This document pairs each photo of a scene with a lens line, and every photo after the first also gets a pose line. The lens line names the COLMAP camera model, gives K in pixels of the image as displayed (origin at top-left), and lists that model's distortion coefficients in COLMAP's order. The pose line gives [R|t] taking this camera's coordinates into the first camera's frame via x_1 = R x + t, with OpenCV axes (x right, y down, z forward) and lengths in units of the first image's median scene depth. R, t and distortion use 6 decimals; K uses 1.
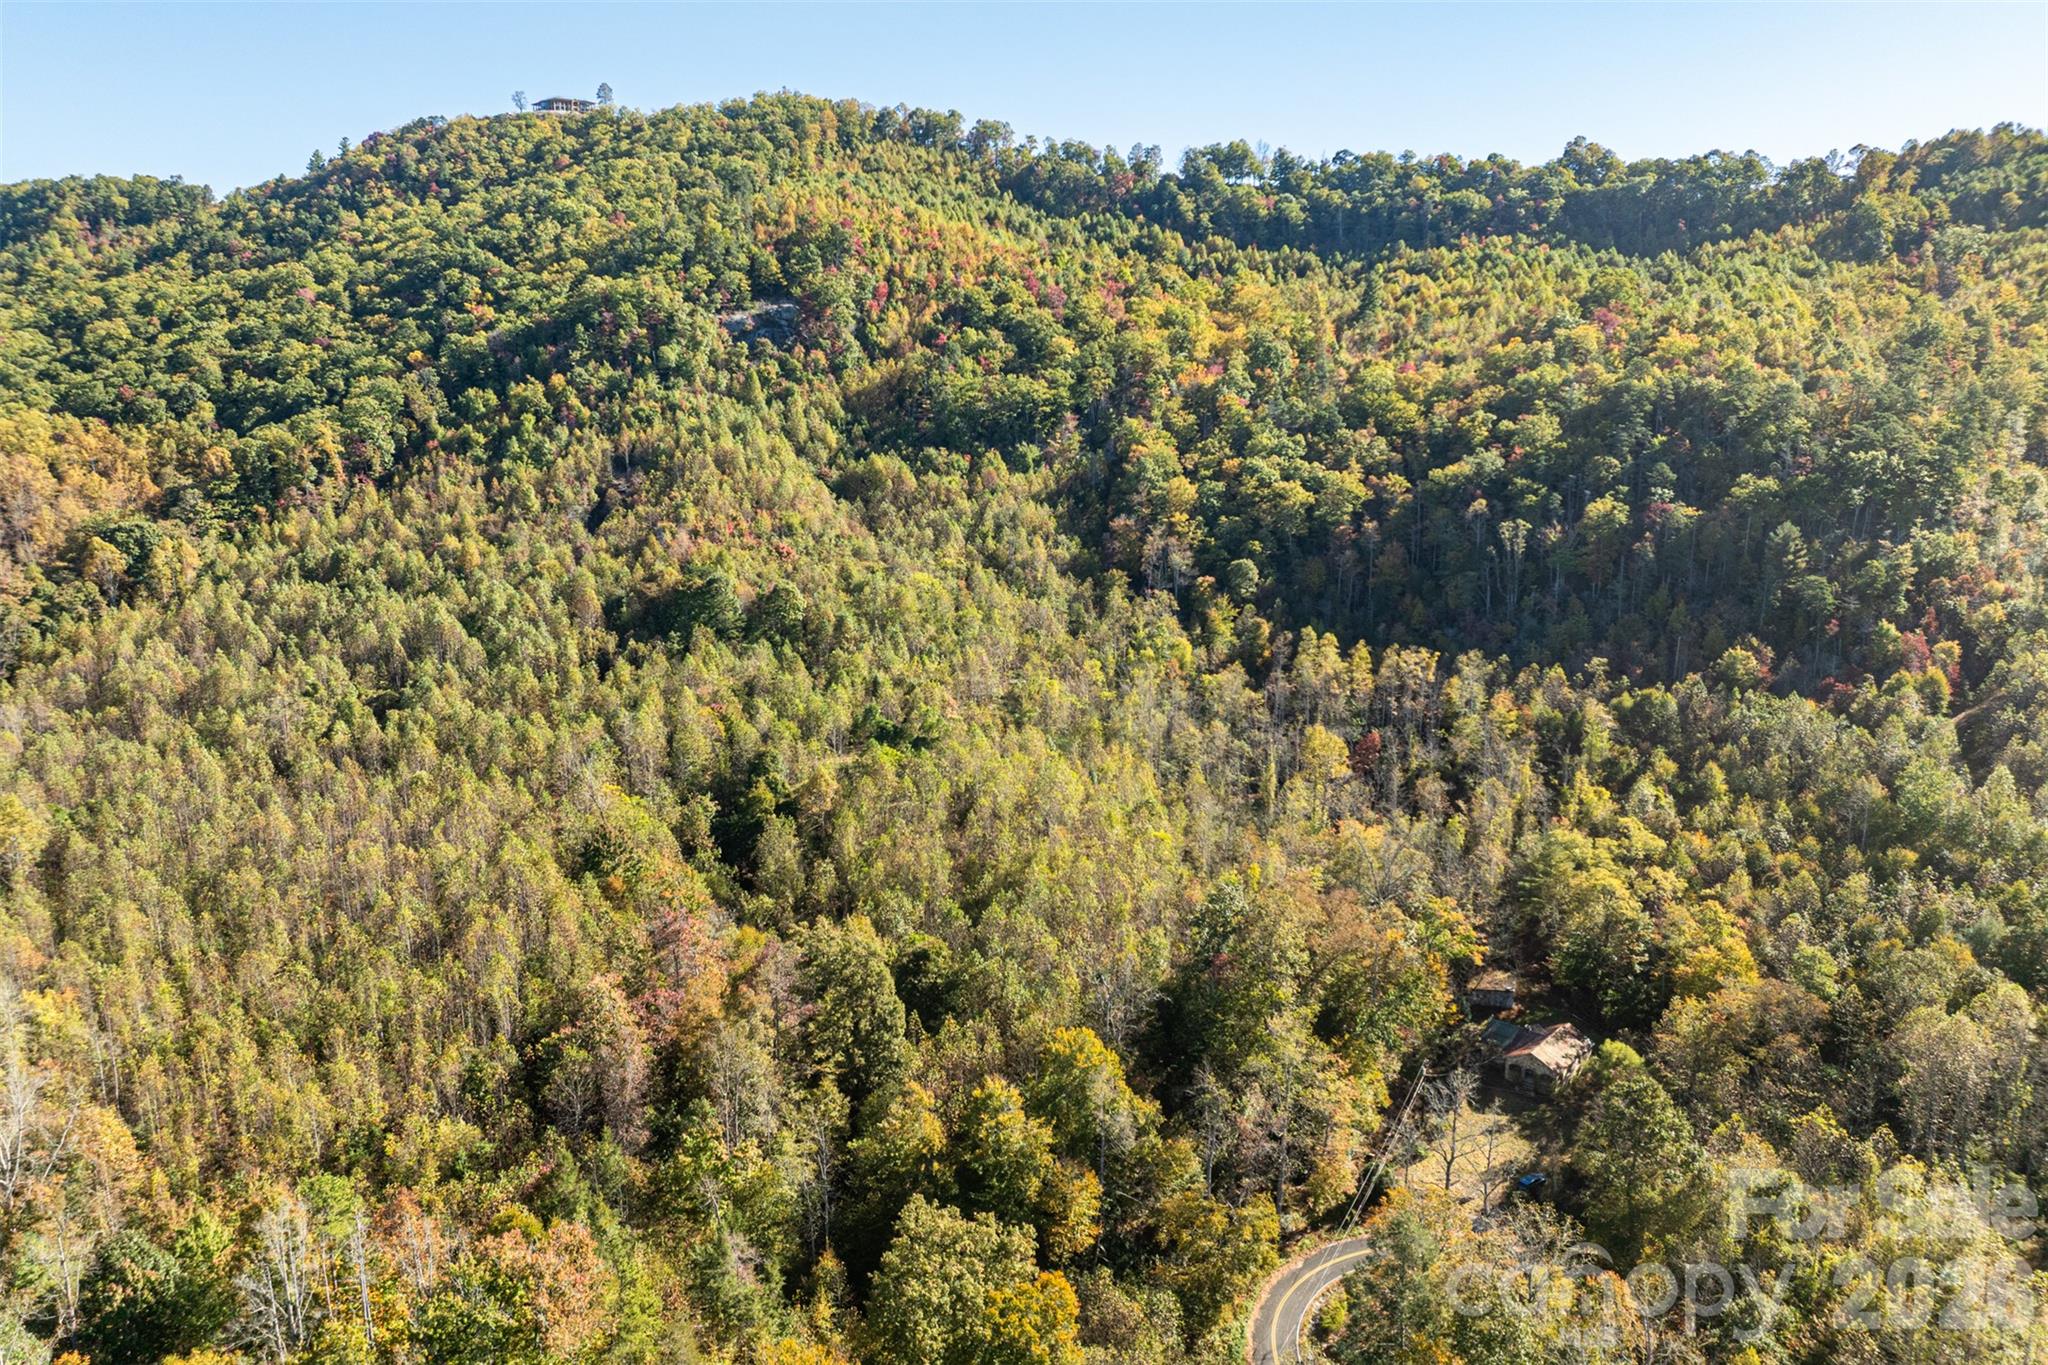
lens RADIAL K [[1443.2, 0, 1025.5], [0, 1443.2, 644.8], [0, 0, 1]] dist [-0.039208, 0.005612]
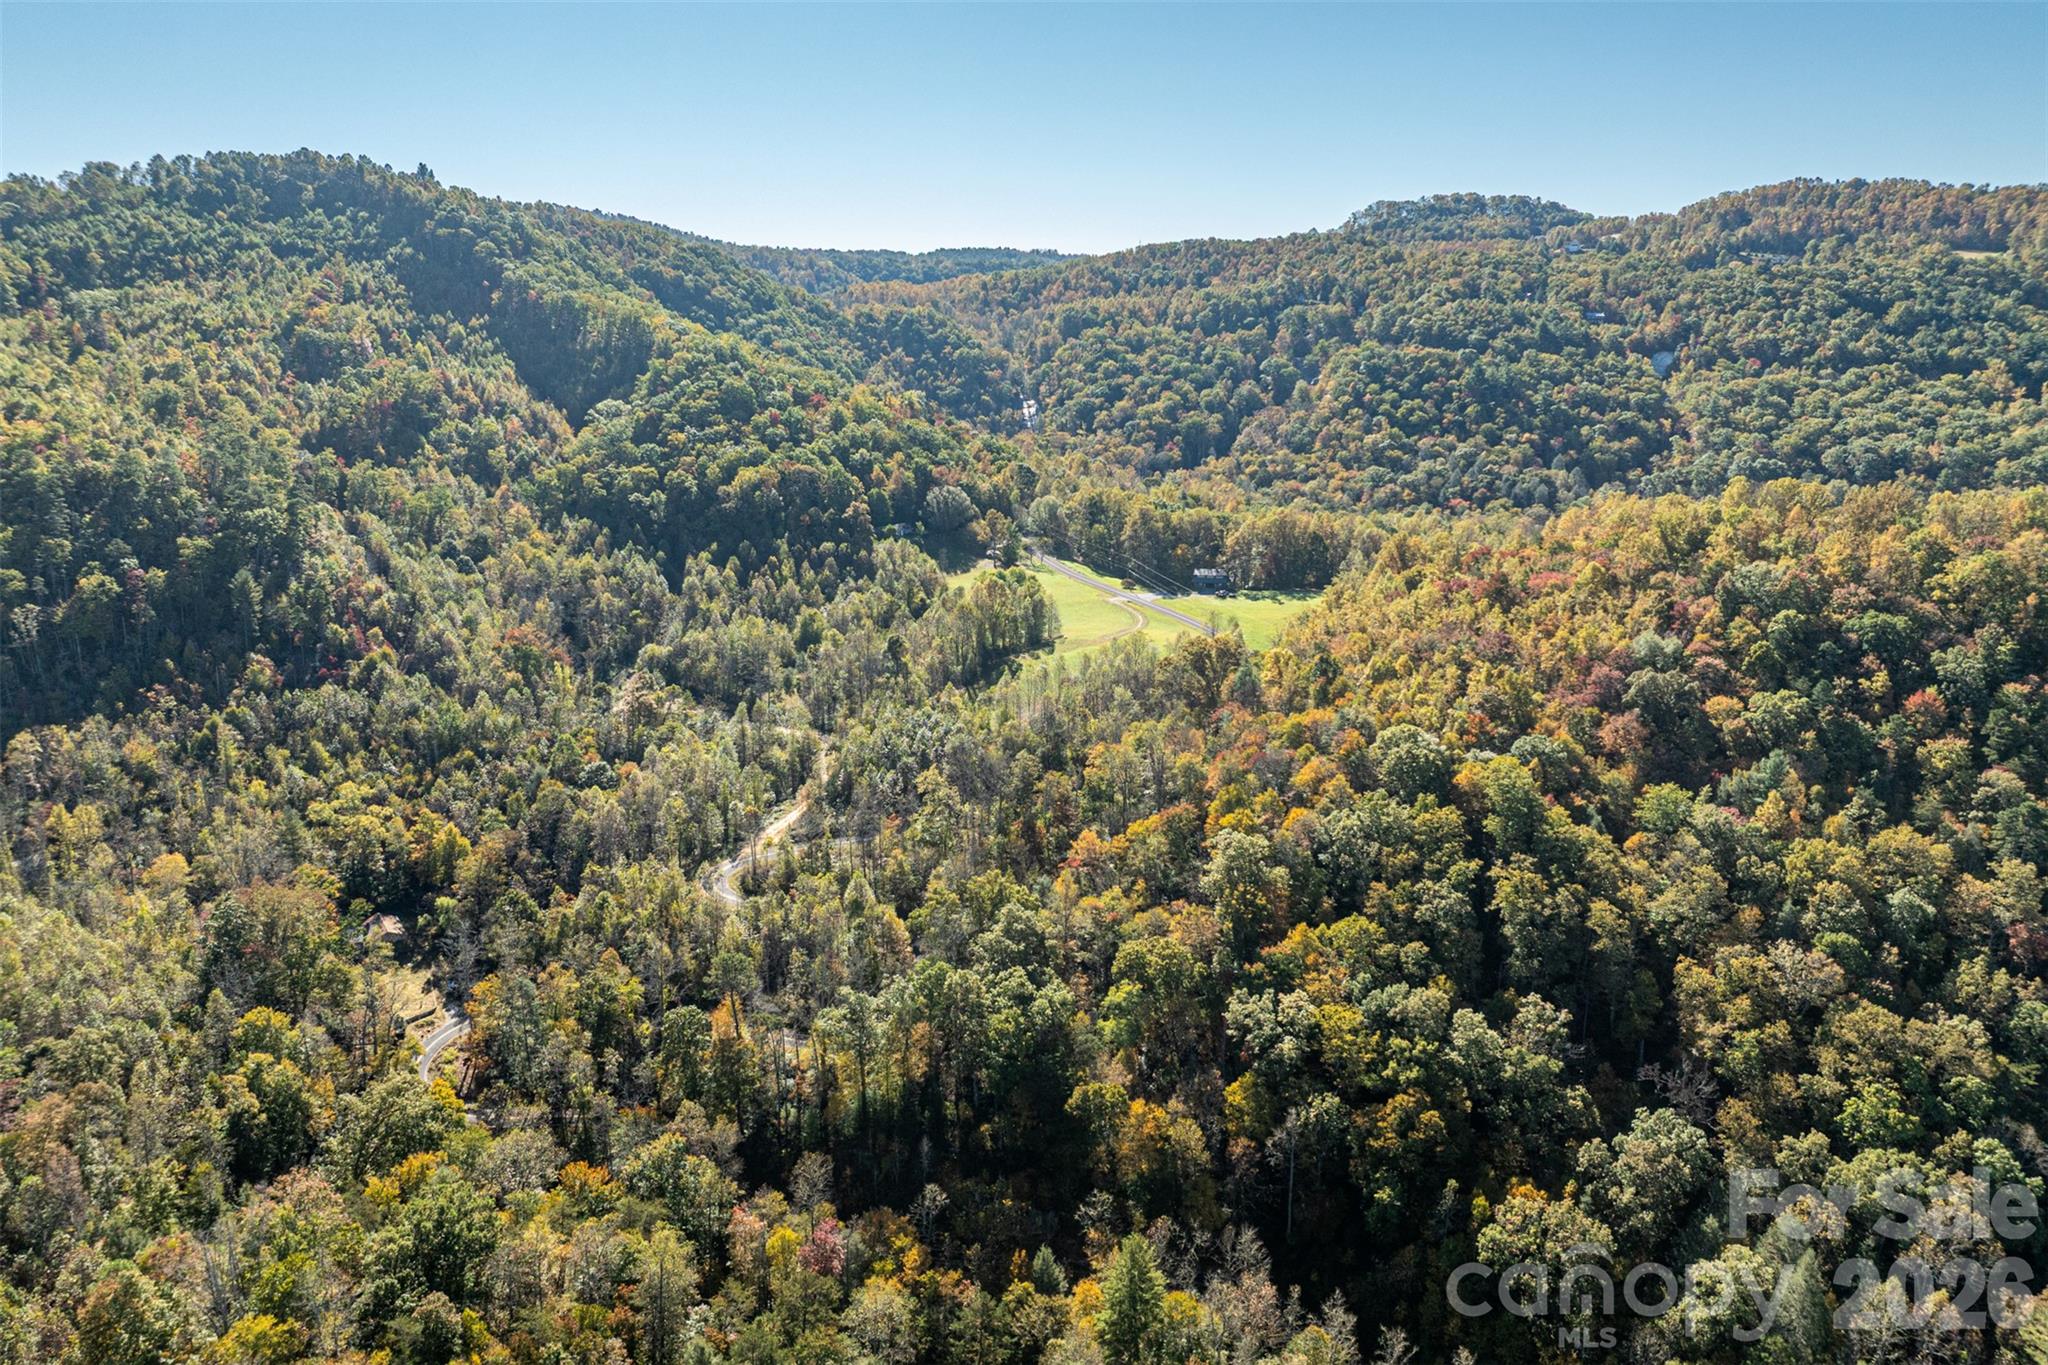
lens RADIAL K [[1443.2, 0, 1028.9], [0, 1443.2, 670.4], [0, 0, 1]] dist [-0.039208, 0.005612]
pose [[0.256053, -0.234358, 0.937824, -0.414473], [0.181912, 0.964515, 0.191361, -0.080810], [-0.949392, 0.121603, 0.289599, -0.086483]]
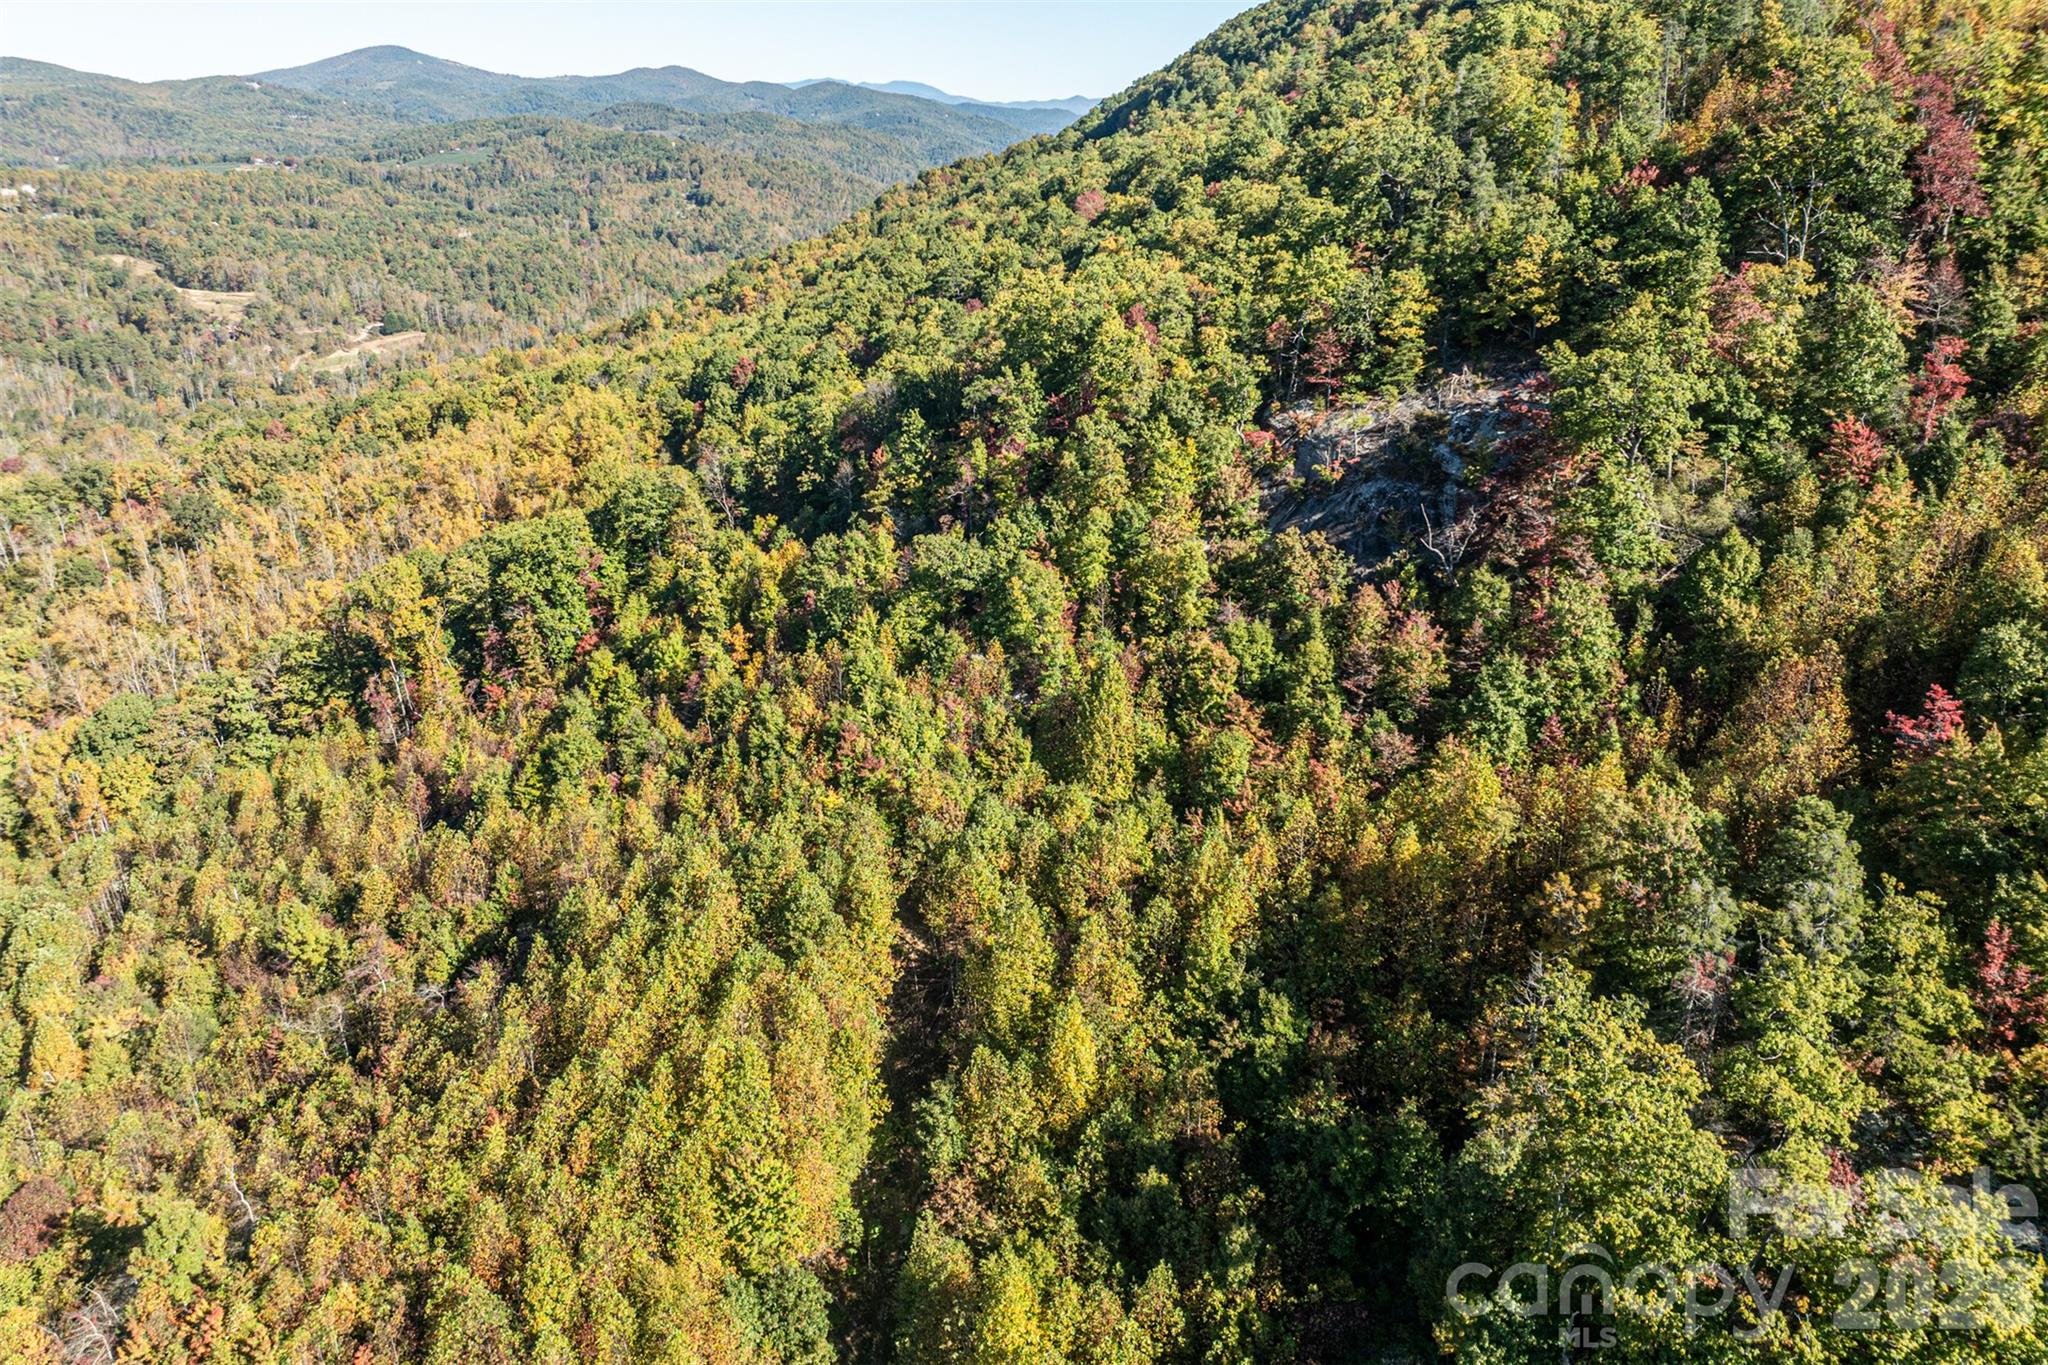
lens RADIAL K [[1443.2, 0, 1026.2], [0, 1443.2, 638.3], [0, 0, 1]] dist [-0.039208, 0.005612]
pose [[0.461337, 0.302209, -0.834169, 0.051086], [-0.162306, 0.953081, 0.255526, -0.268938], [0.872253, 0.017508, 0.488741, 0.832038]]
